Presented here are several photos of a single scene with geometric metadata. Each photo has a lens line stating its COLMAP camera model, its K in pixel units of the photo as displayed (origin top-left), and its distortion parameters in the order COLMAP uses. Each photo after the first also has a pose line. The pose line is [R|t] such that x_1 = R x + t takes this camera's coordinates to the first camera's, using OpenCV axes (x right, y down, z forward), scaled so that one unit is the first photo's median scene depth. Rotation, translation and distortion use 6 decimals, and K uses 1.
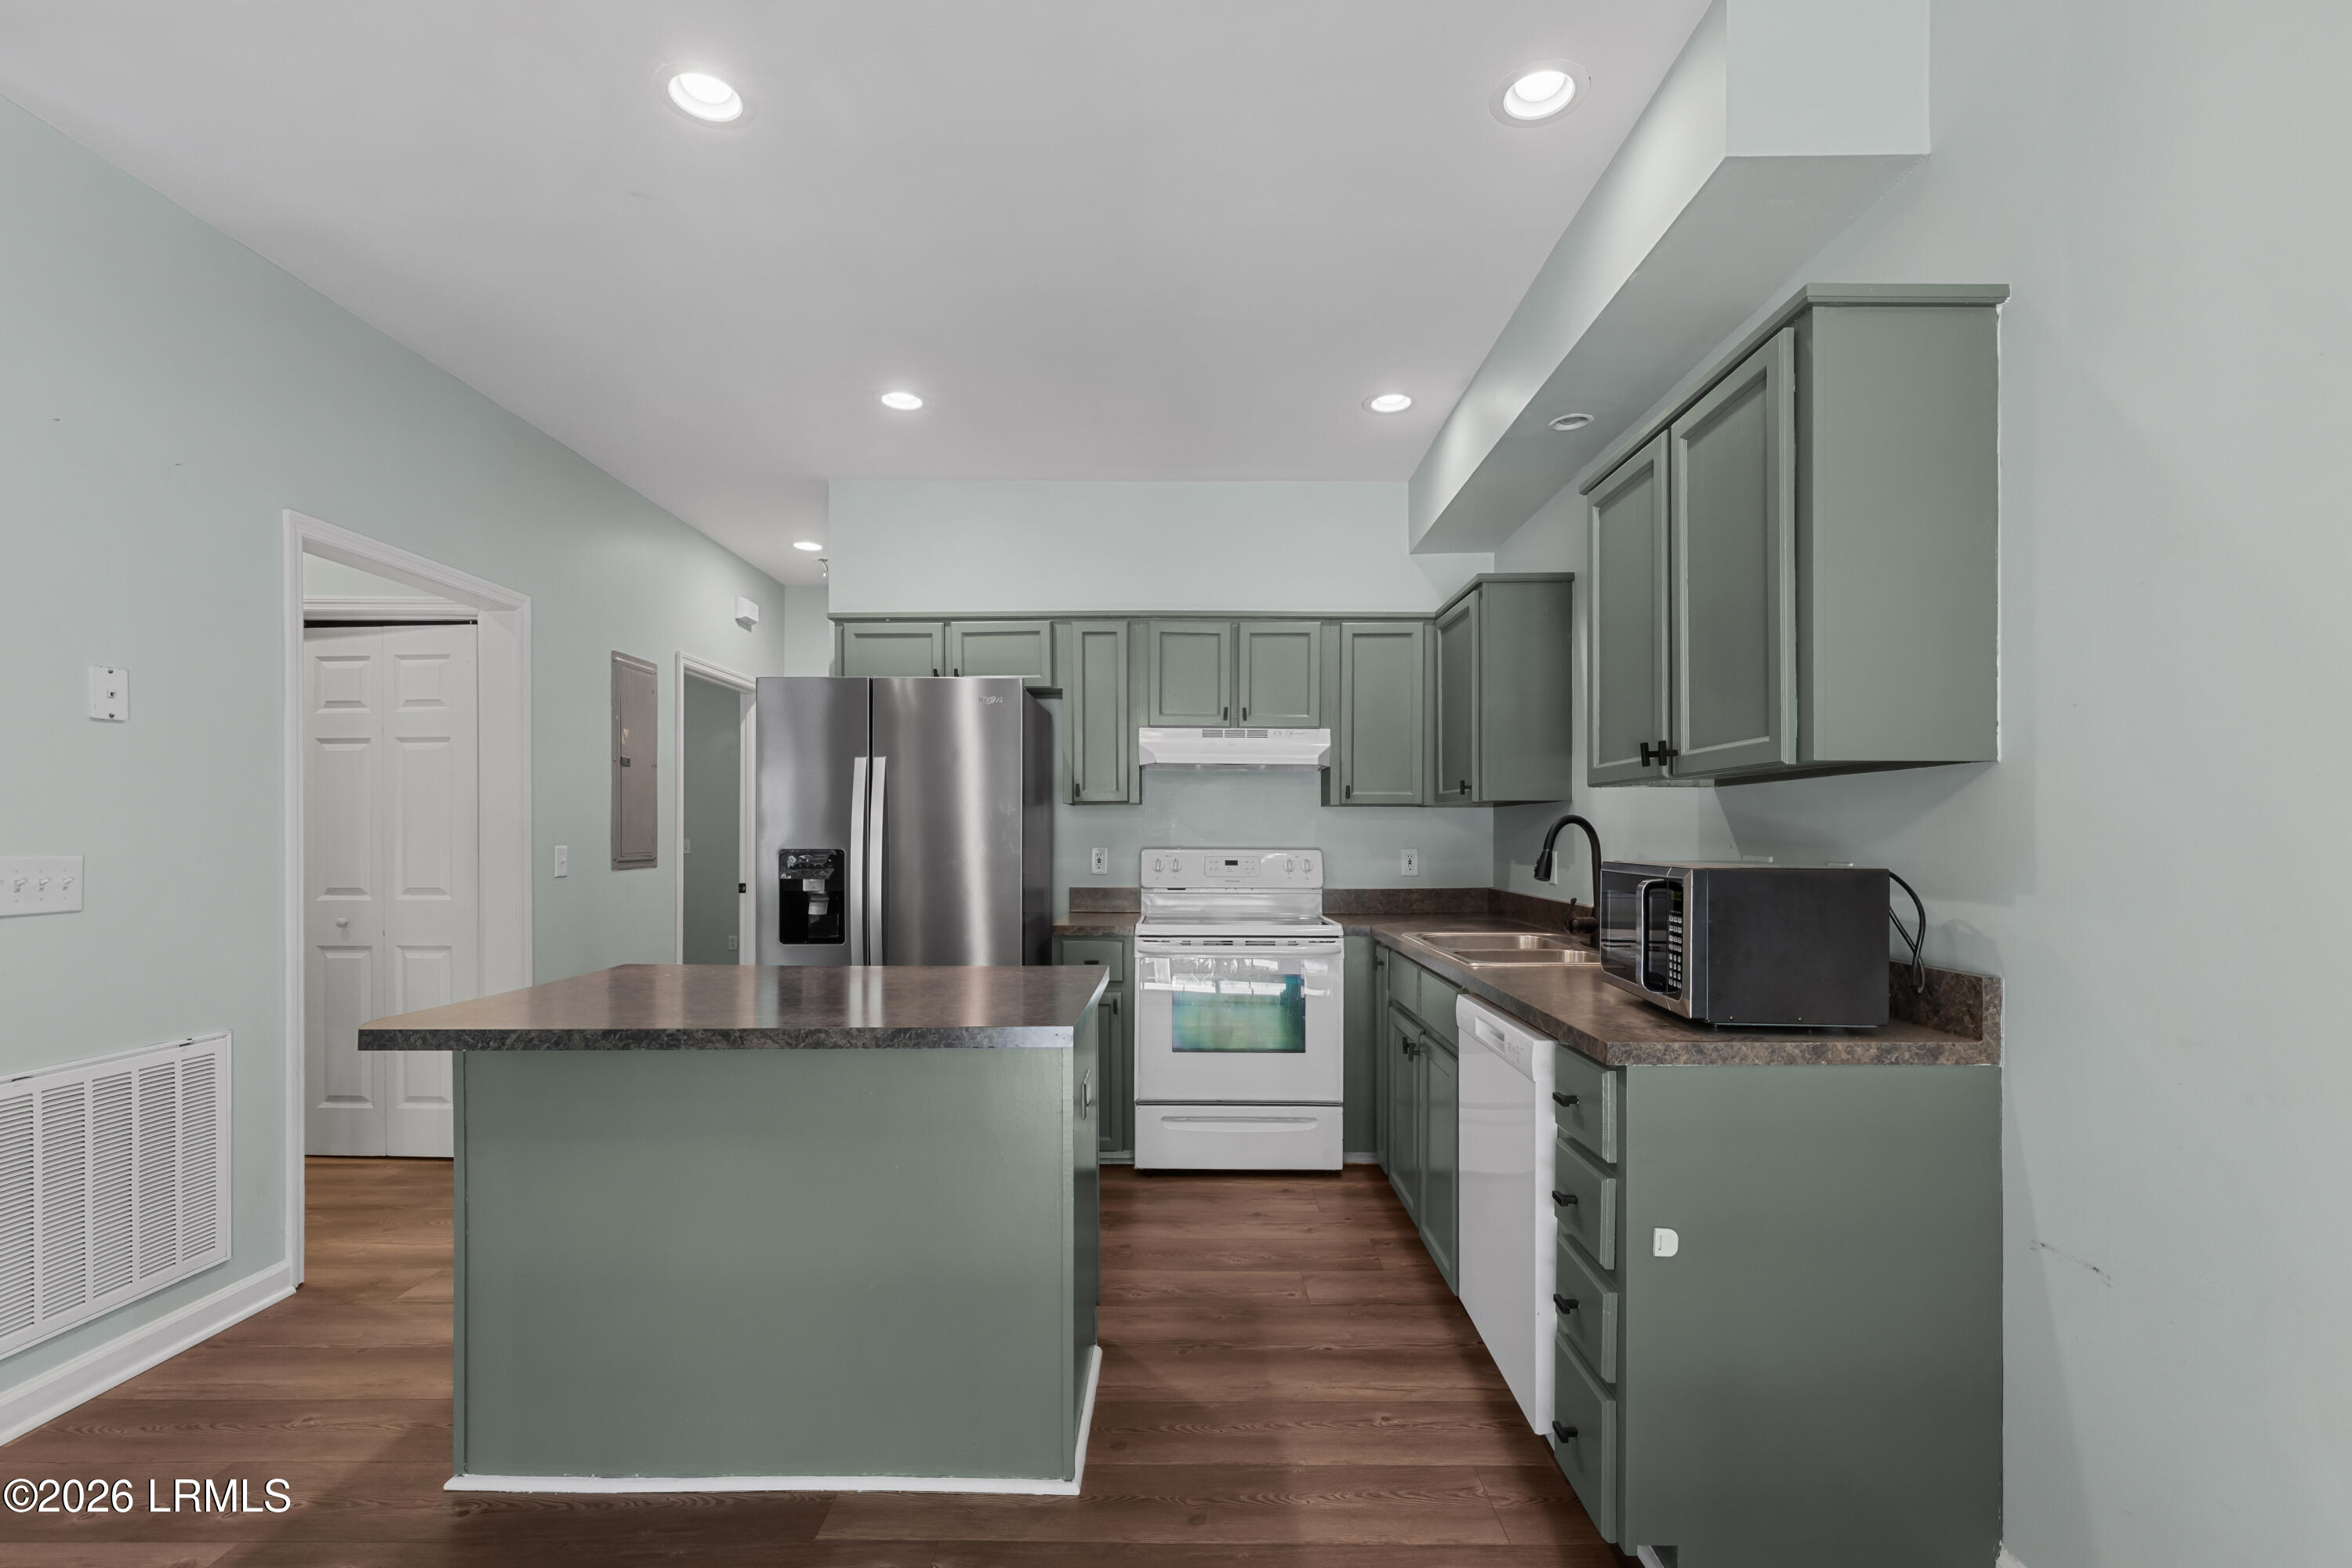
lens RADIAL K [[1032.5, 0, 1181.8], [0, 1032.5, 837.7], [0, 0, 1]] dist [0.000564, 0.000330]
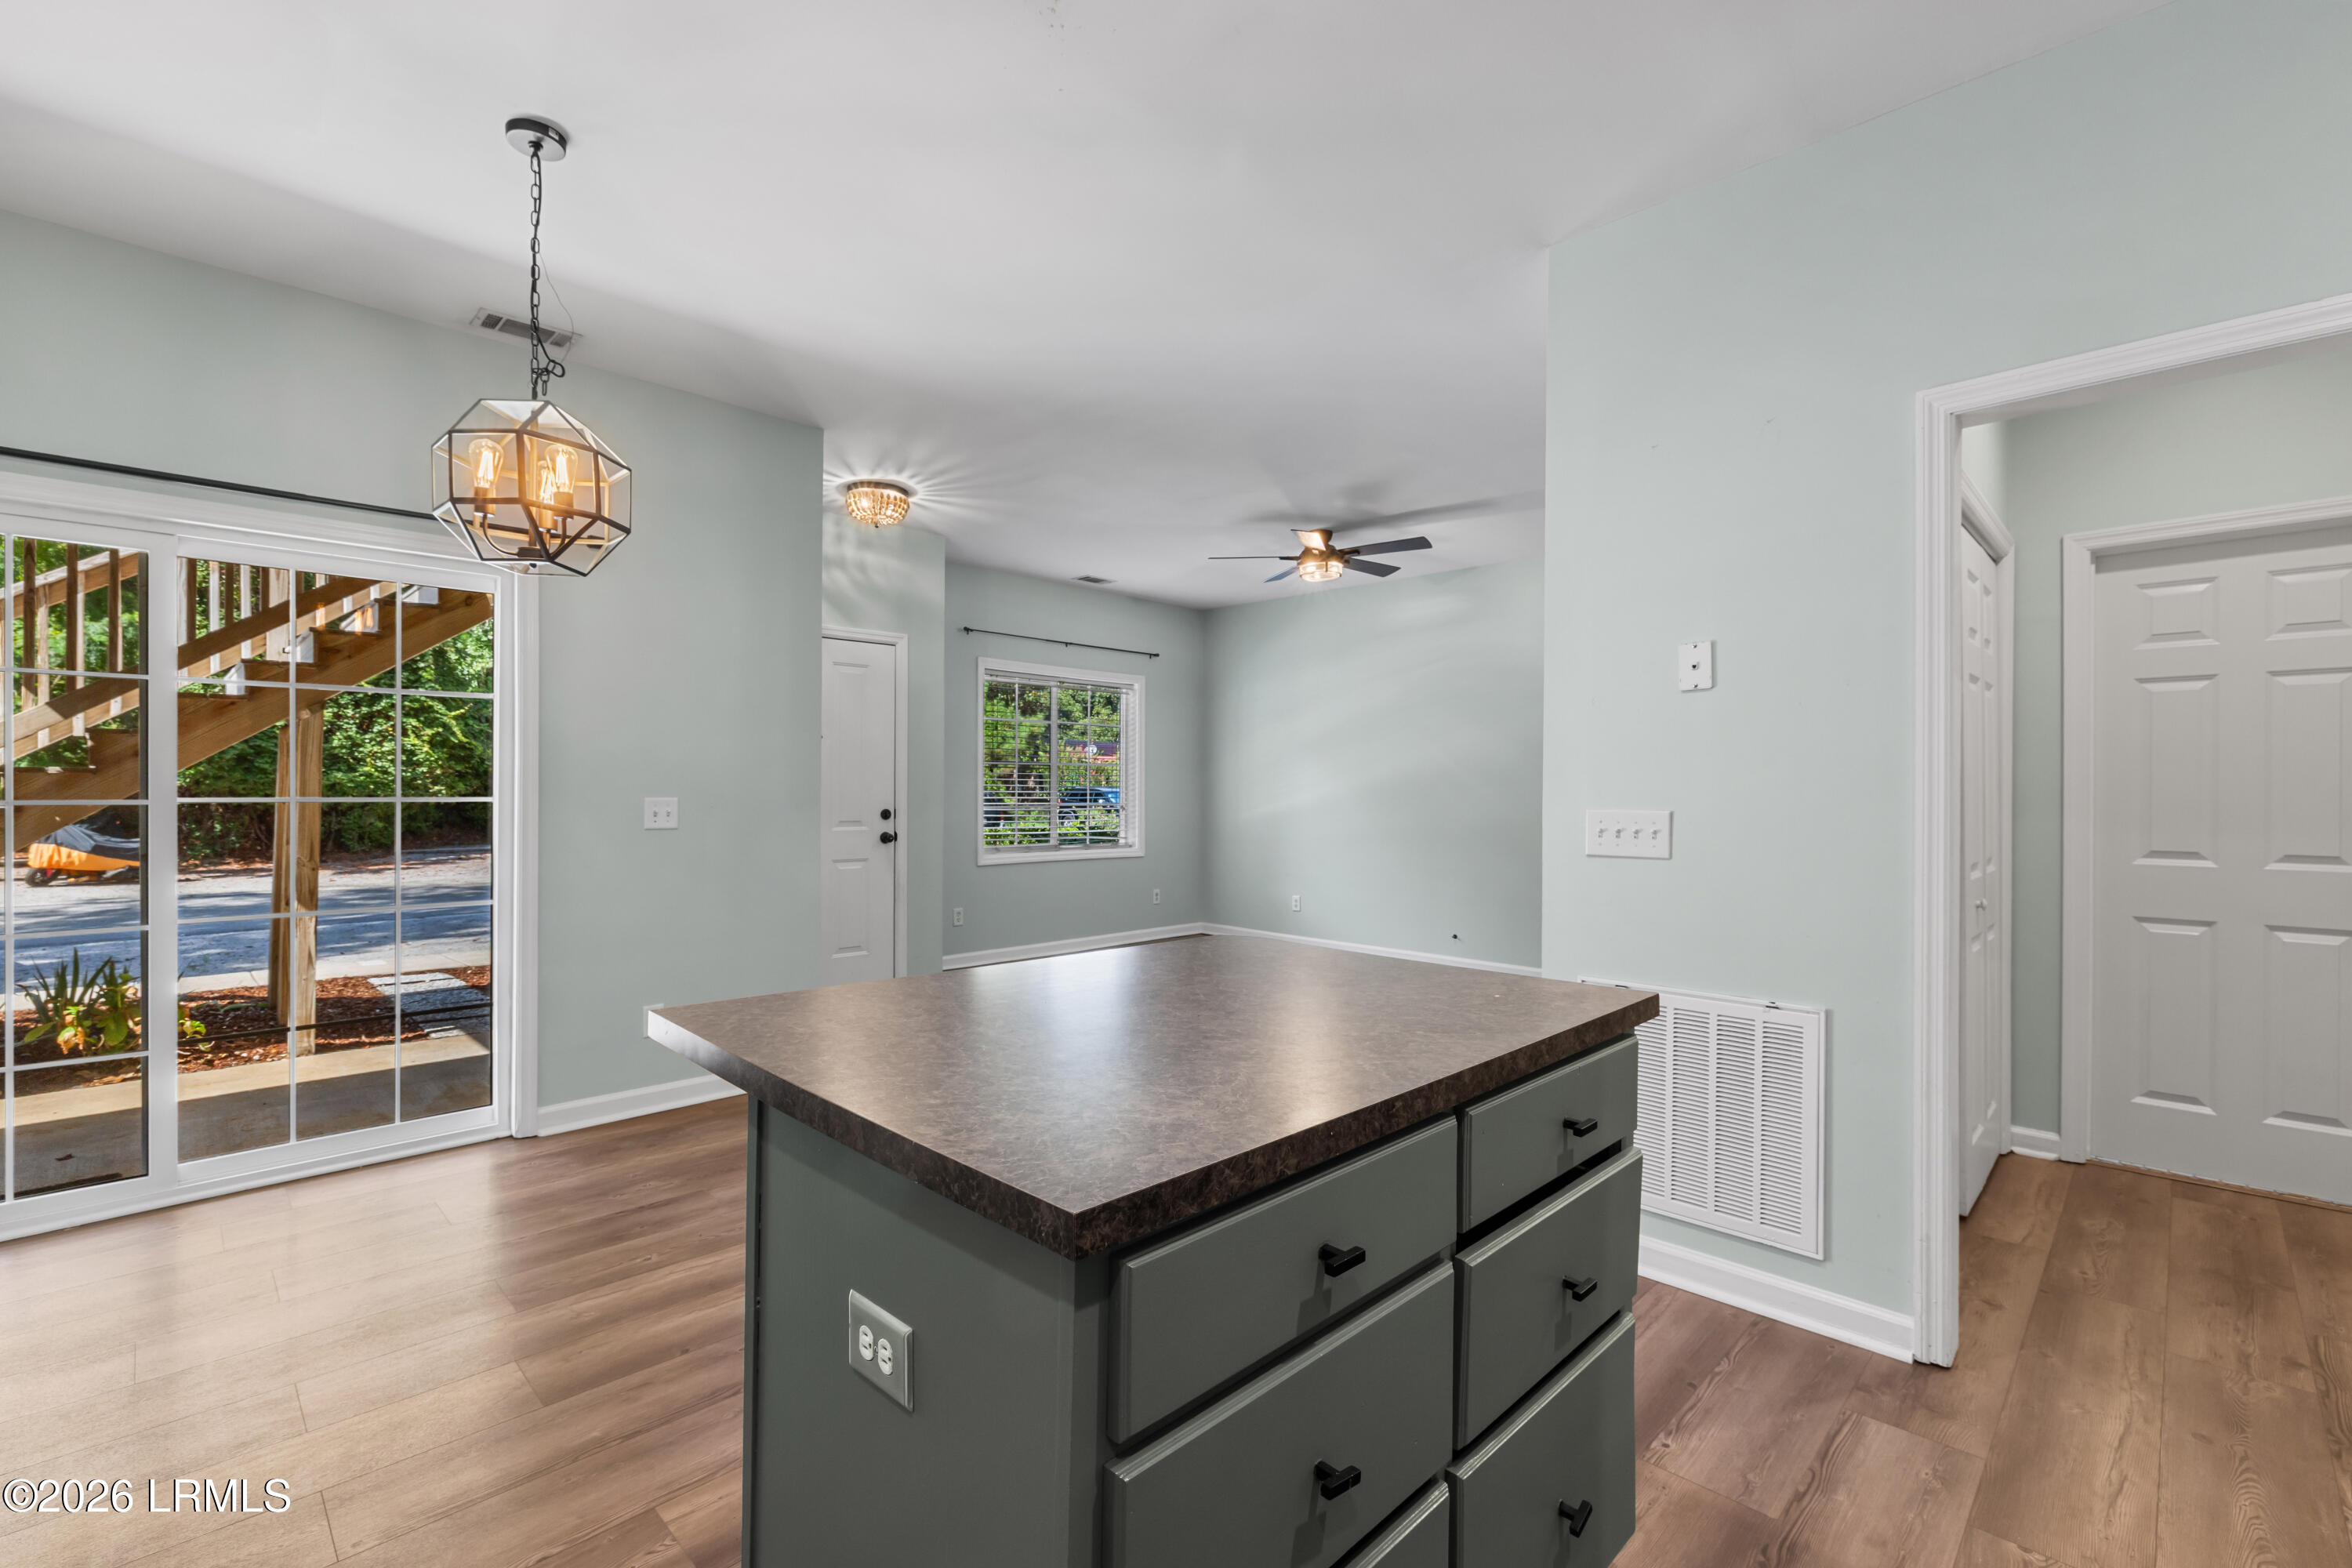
lens RADIAL K [[1019.6, 0, 1173.5], [0, 1019.6, 792.0], [0, 0, 1]] dist [0.004035, 0.000202]
pose [[-0.705257, -0.003436, -0.708944, 0.081934], [-0.006397, 0.999978, 0.001518, -0.001327], [0.708923, 0.005606, -0.705263, 0.830081]]
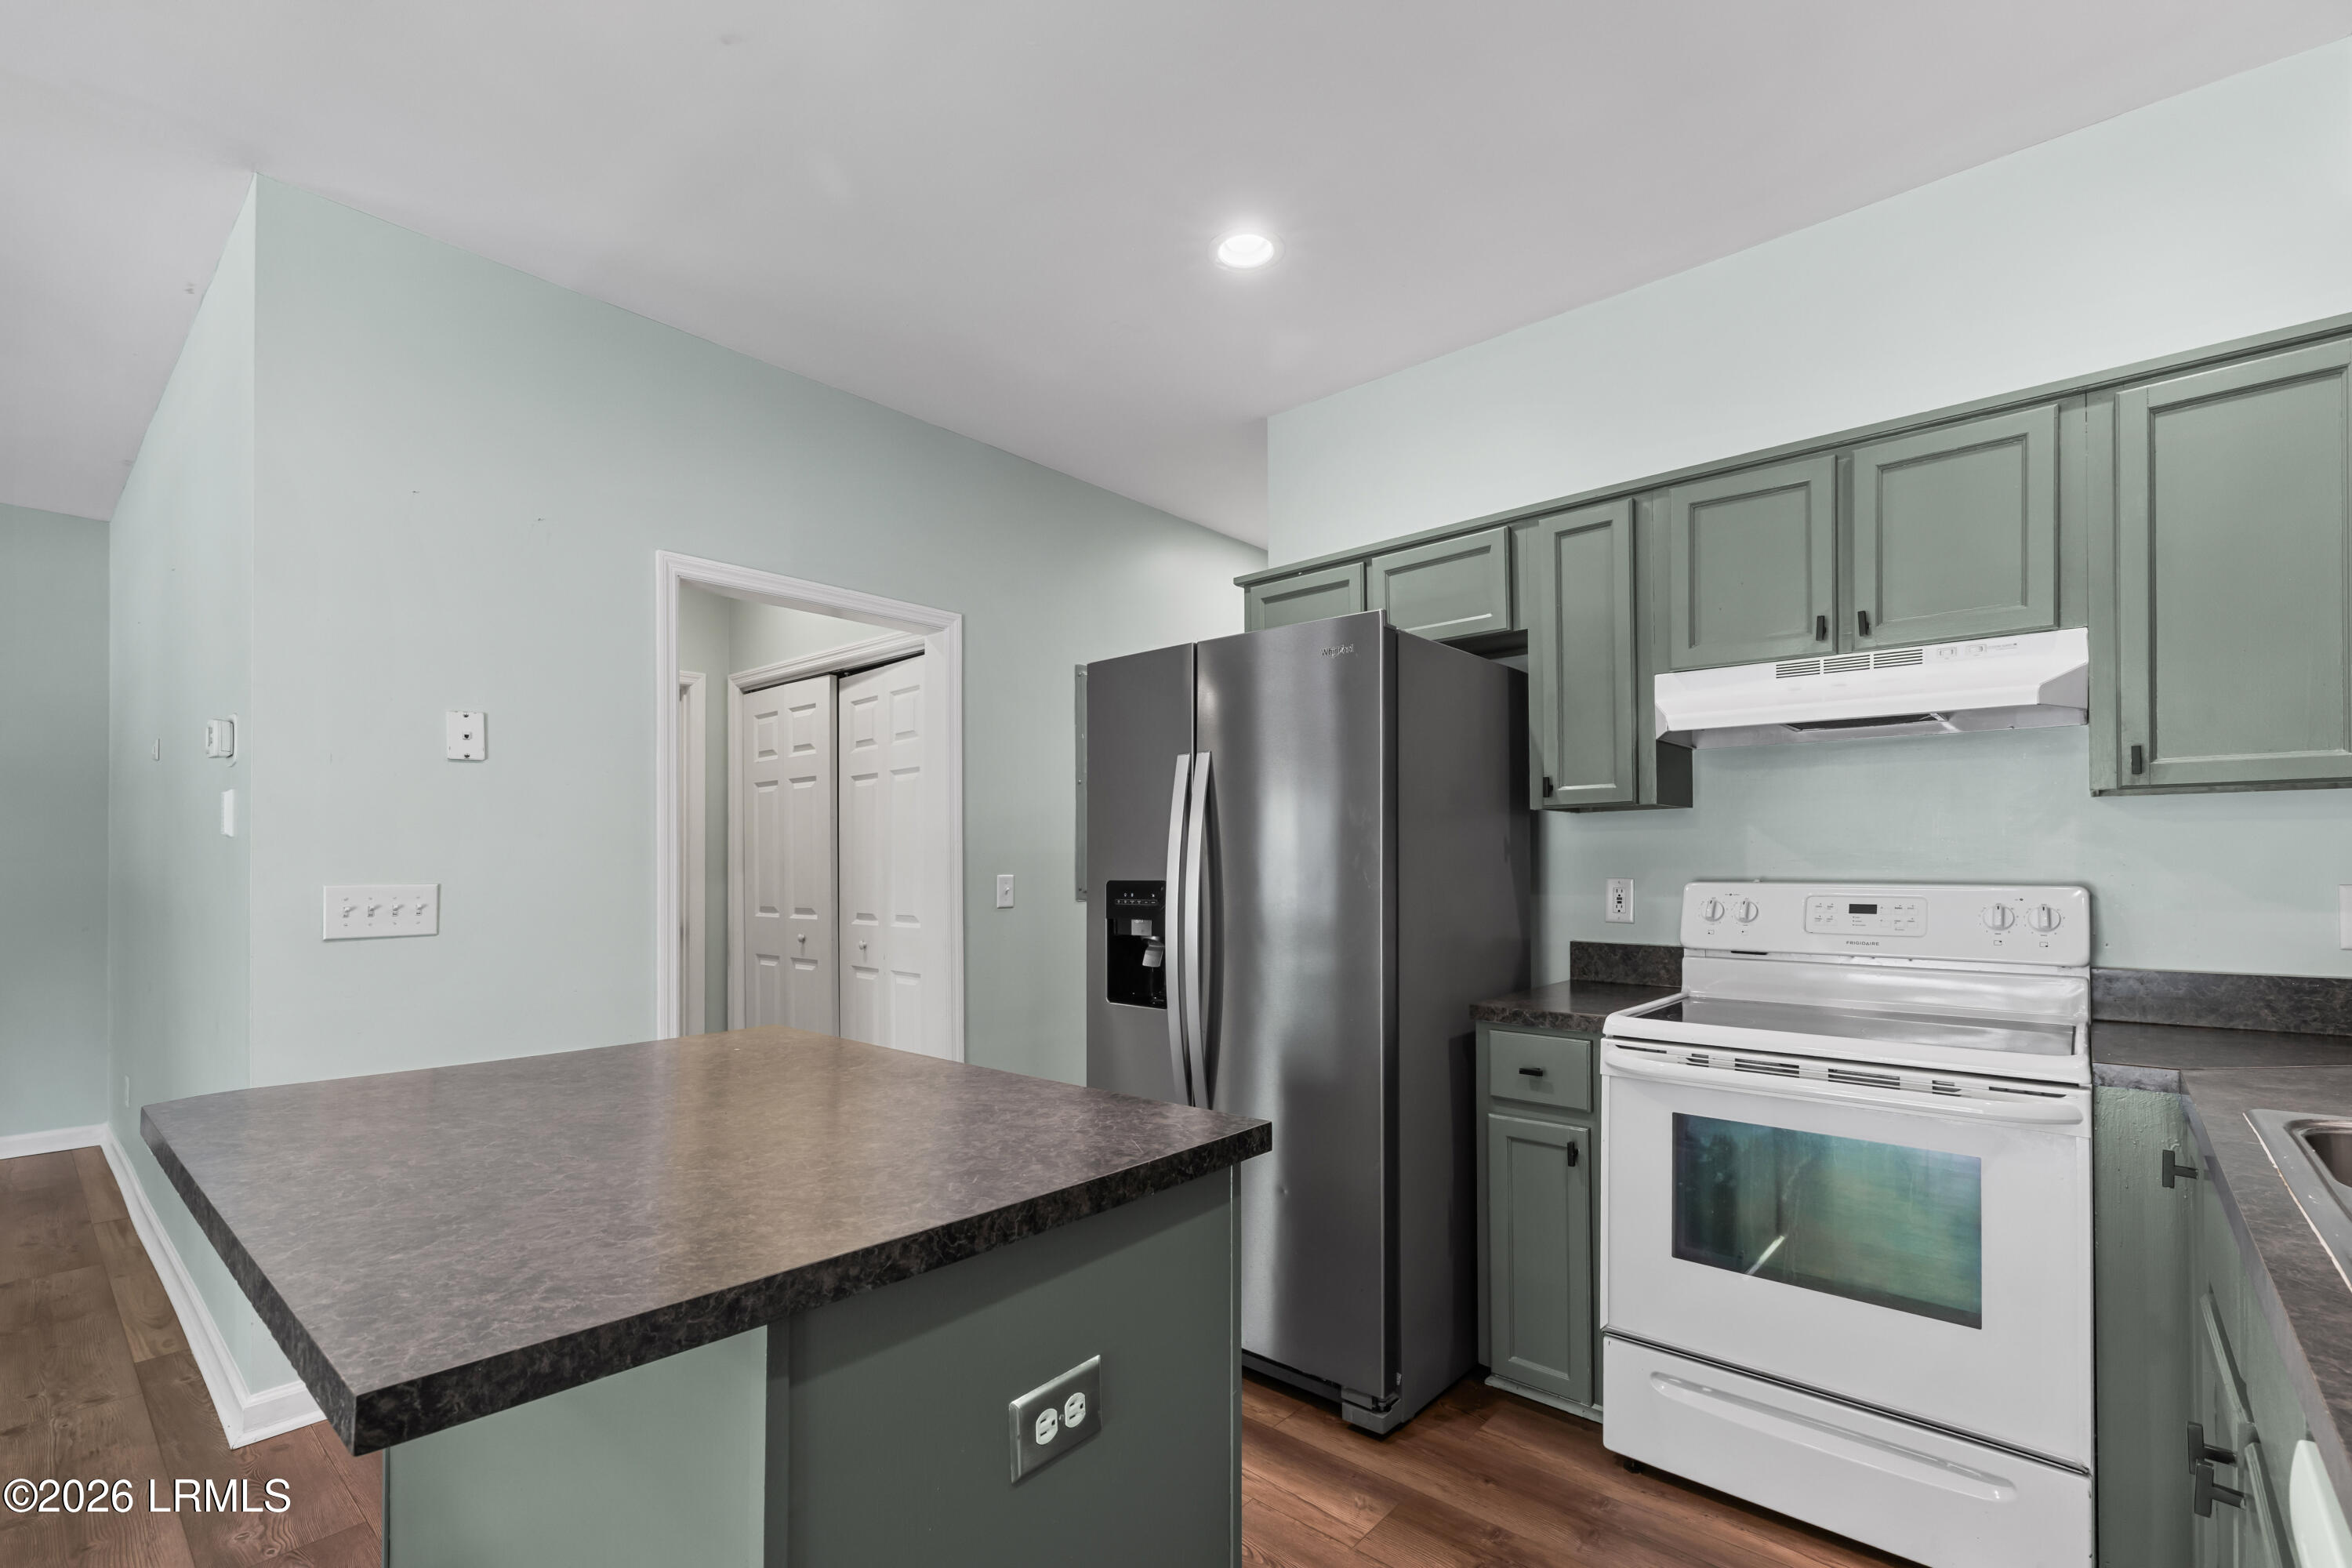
lens RADIAL K [[1040.6, 0, 1175.5], [0, 1040.6, 857.8], [0, 0, 1]] dist [-0.000453, -0.000065]
pose [[0.754484, -0.008199, -0.656267, 0.149379], [0.004033, 0.999961, -0.007856, 0.000590], [0.656306, 0.003281, 0.754488, 0.399923]]
